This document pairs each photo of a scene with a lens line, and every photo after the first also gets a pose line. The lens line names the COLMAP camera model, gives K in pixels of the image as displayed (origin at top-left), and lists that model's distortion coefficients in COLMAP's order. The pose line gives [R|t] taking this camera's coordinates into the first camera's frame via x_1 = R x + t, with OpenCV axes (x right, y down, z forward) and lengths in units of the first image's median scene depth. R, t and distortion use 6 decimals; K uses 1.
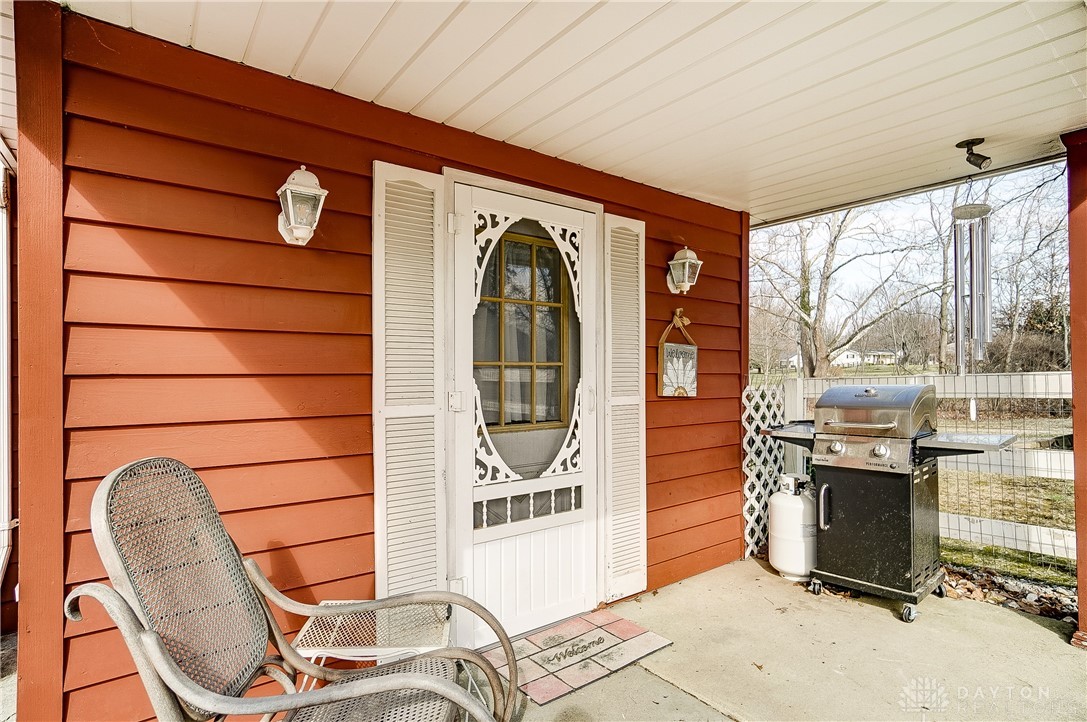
lens RADIAL K [[558.5, 0, 544.1], [0, 558.5, 363.3], [0, 0, 1]] dist [-0.006068, -0.000531]
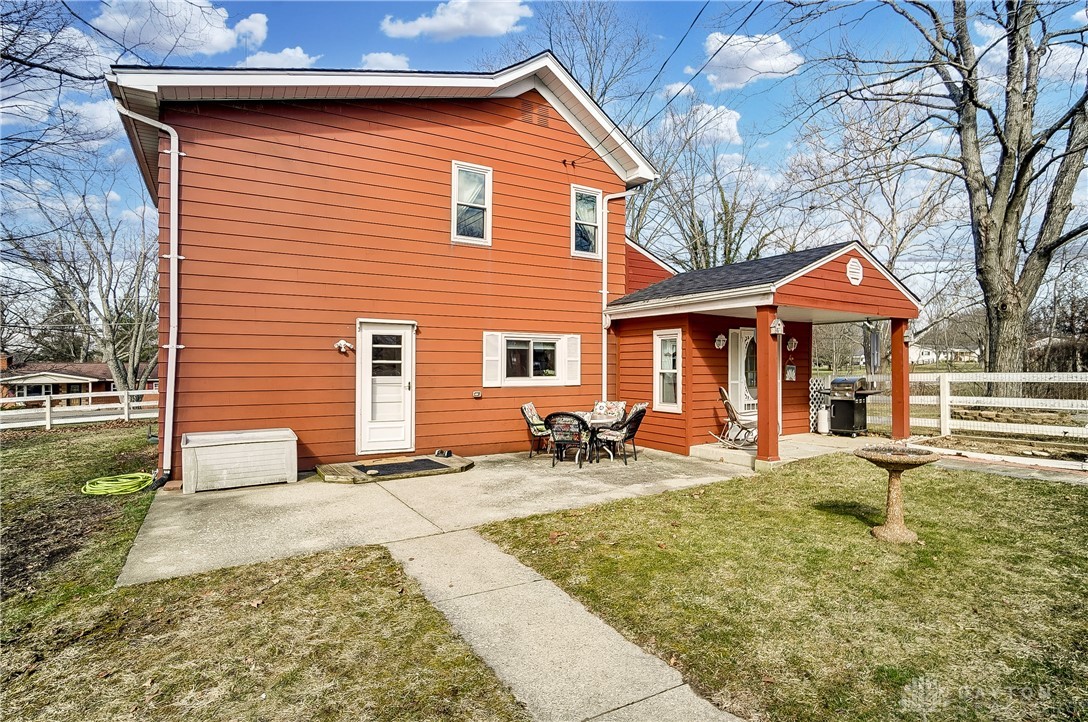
lens RADIAL K [[559.0, 0, 544.3], [0, 559.0, 364.8], [0, 0, 1]] dist [-0.006068, -0.000531]
pose [[0.994442, 0.004185, -0.105203, -0.884417], [-0.002984, 0.999929, 0.011563, -0.072242], [0.105244, -0.011184, 0.994383, -2.521359]]
